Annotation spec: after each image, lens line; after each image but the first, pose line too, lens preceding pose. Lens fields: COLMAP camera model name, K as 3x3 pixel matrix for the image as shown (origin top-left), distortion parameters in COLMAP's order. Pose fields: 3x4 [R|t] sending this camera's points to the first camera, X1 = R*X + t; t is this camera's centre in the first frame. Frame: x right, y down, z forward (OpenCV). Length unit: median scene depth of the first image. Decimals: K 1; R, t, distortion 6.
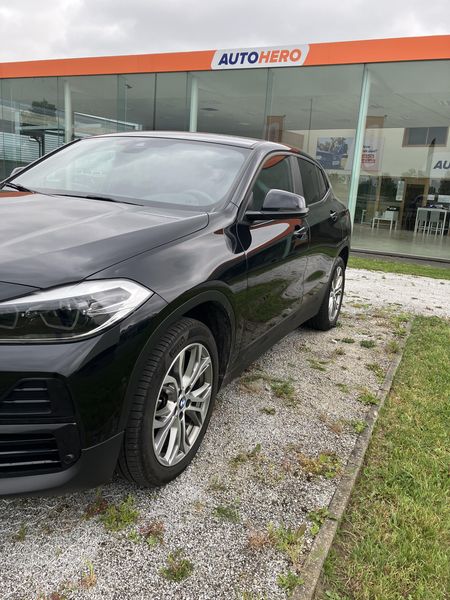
lens RADIAL K [[498.7, 0, 238.2], [0, 498.7, 302.4], [0, 0, 1]] dist [0.012406, -0.008600]
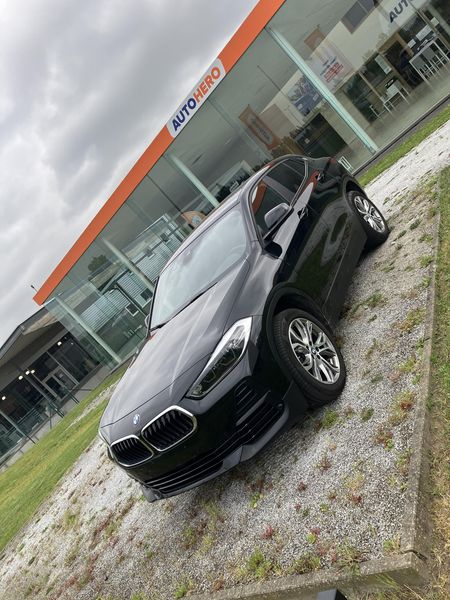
lens RADIAL K [[498.7, 0, 238.2], [0, 498.7, 302.4], [0, 0, 1]] dist [0.012406, -0.008600]
pose [[0.681387, -0.699450, -0.215596, 0.137582], [0.697509, 0.709800, -0.098315, 0.052896], [0.221796, -0.083389, 0.971521, -0.482746]]
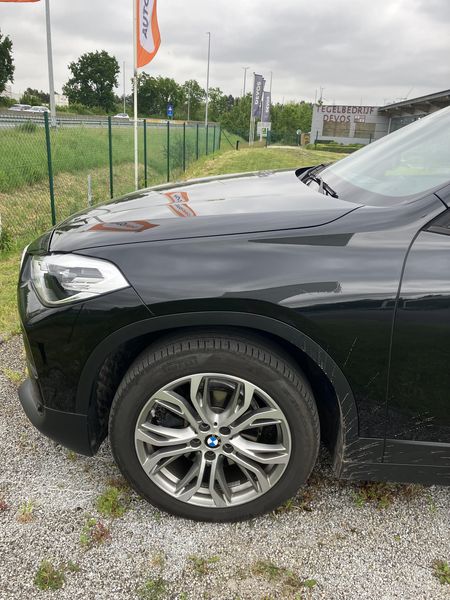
lens RADIAL K [[498.7, 0, 238.2], [0, 498.7, 302.4], [0, 0, 1]] dist [0.012406, -0.008600]
pose [[0.331942, 0.247413, -0.910275, 0.402963], [-0.241722, 0.955080, 0.171445, -0.108844], [0.911803, 0.163124, 0.376836, 0.501314]]
